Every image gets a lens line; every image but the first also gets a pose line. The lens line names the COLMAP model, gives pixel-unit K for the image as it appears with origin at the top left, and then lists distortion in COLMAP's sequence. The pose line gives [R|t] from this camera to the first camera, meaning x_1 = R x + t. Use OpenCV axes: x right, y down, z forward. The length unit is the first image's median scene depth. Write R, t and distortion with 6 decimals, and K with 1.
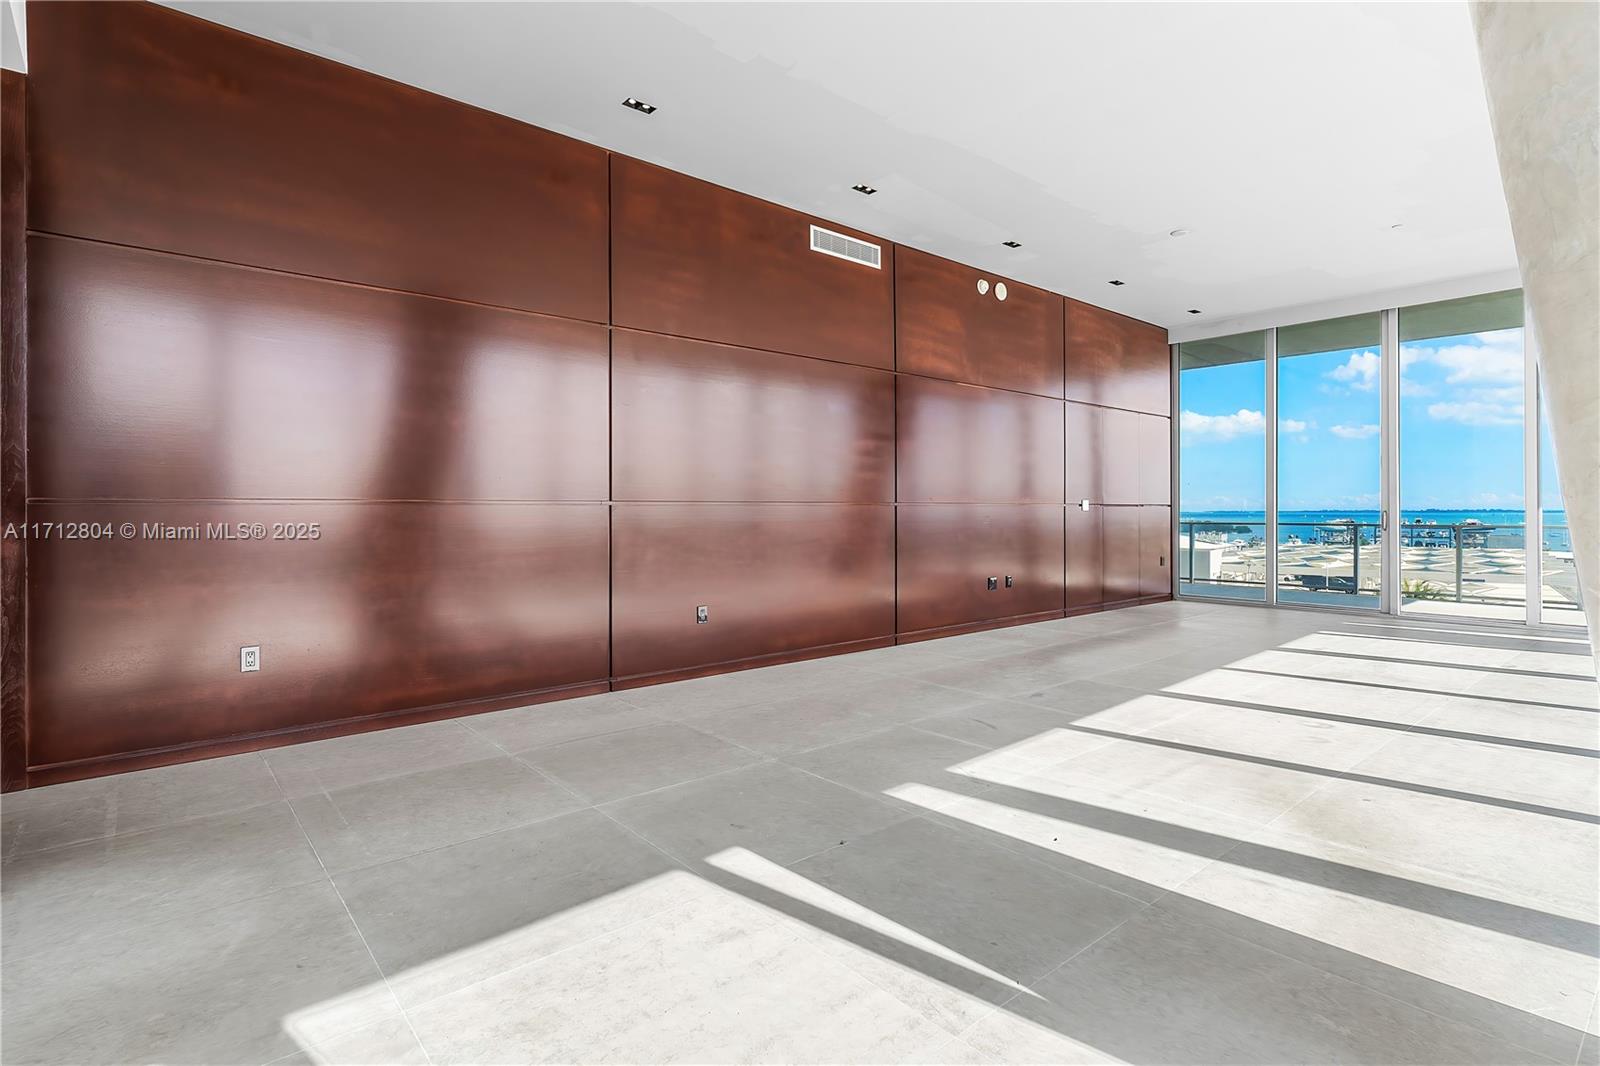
lens RADIAL K [[796.0, 0, 797.5], [0, 796.0, 508.2], [0, 0, 1]] dist [0.000247, -0.000583]
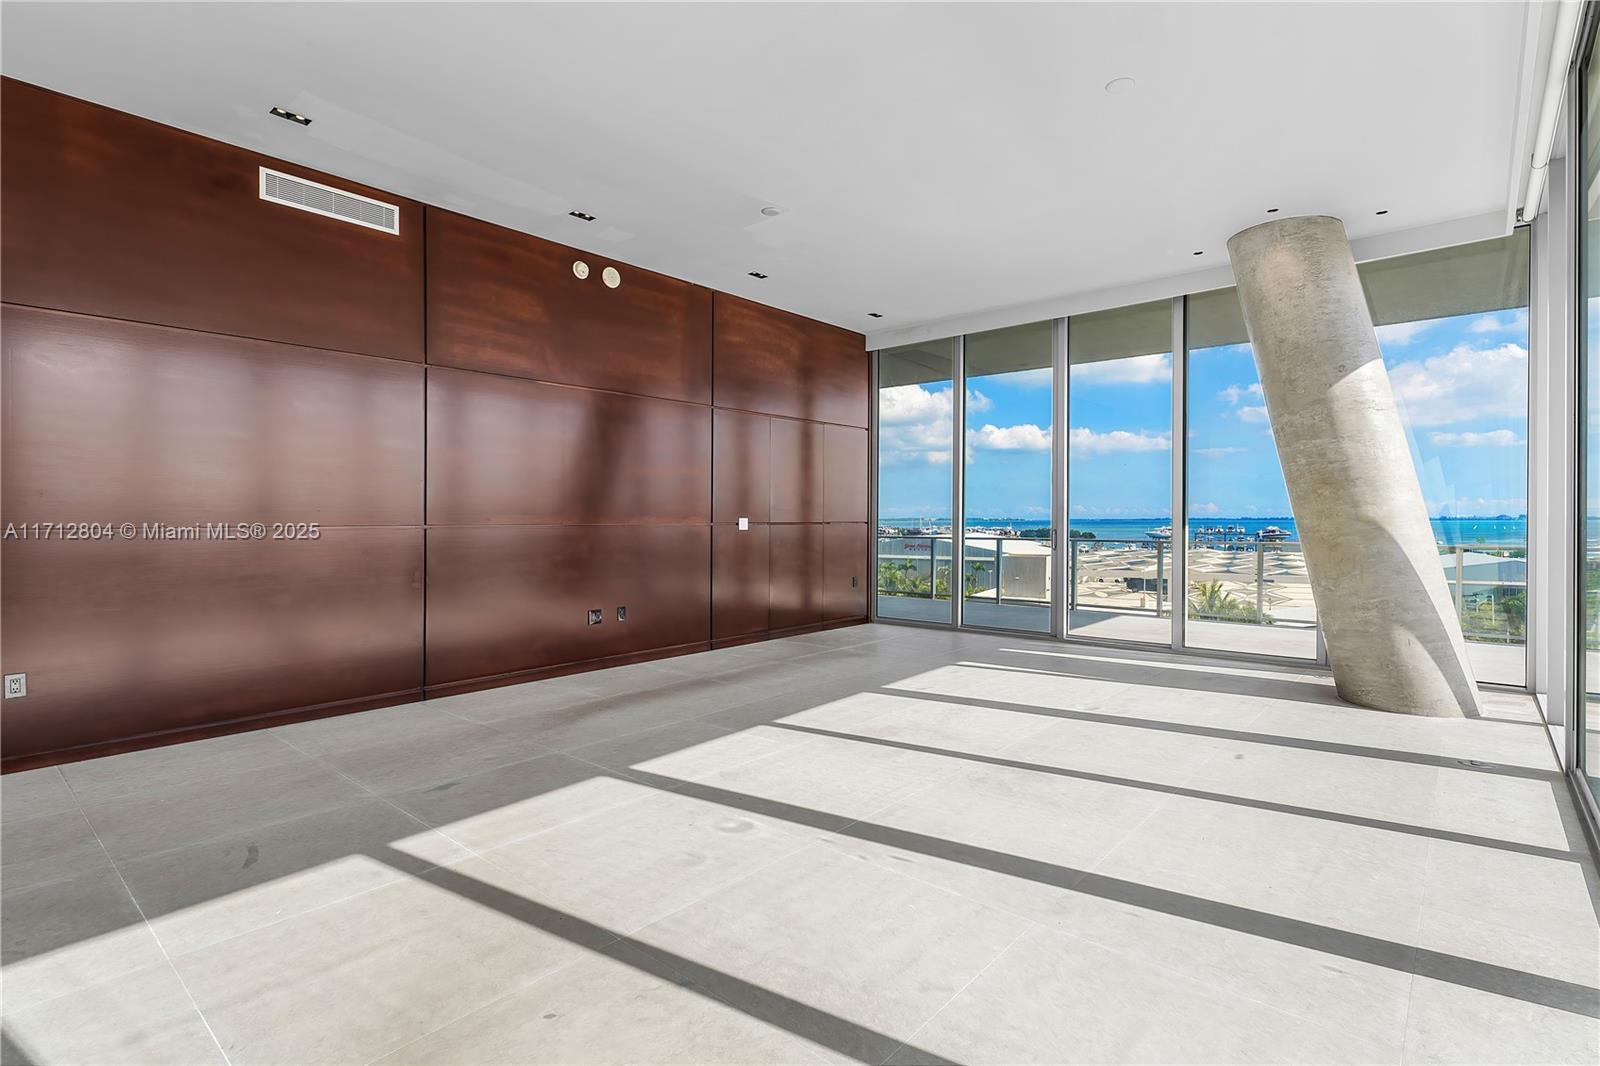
lens RADIAL K [[755.1, 0, 802.1], [0, 755.1, 529.3], [0, 0, 1]] dist [0.000088, -0.000202]
pose [[0.990547, -0.001552, 0.137166, 0.313400], [-0.000860, 0.999846, 0.017528, -0.012962], [-0.137172, -0.017481, 0.990393, 0.142026]]
